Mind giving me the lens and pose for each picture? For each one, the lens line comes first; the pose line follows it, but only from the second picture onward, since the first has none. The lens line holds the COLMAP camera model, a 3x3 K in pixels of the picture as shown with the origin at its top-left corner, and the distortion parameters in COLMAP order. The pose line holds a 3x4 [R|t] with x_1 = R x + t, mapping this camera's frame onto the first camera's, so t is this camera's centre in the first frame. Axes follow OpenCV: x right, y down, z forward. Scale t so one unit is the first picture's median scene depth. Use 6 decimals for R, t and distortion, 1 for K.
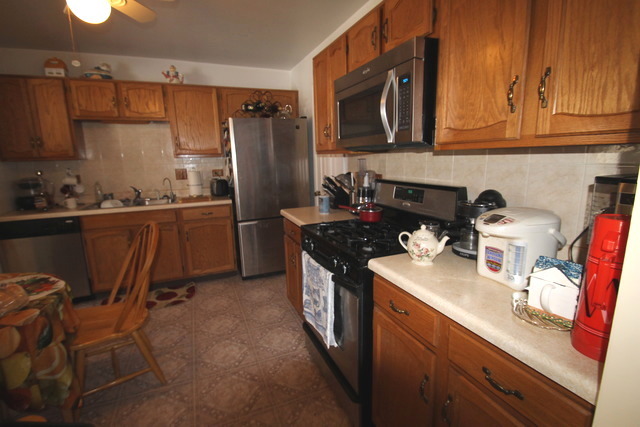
lens RADIAL K [[304.7, 0, 320.9], [0, 304.7, 217.6], [0, 0, 1]] dist [-0.000134, -0.000115]
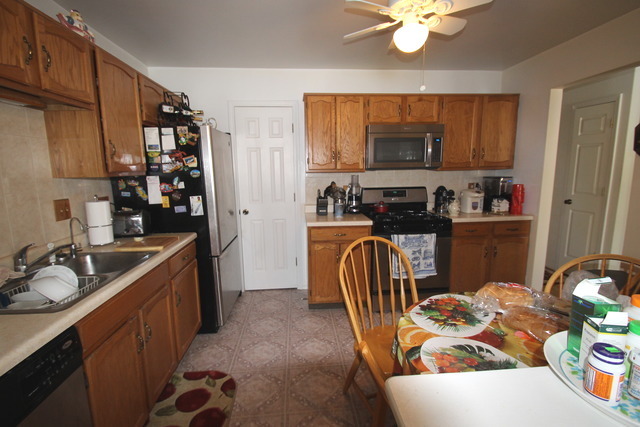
lens RADIAL K [[304.7, 0, 320.9], [0, 304.7, 217.6], [0, 0, 1]] dist [-0.000134, -0.000115]
pose [[0.301369, -0.136113, 0.943743, -1.004636], [0.194353, 0.977749, 0.078954, -0.104804], [-0.933490, 0.159625, 0.321117, 0.526912]]
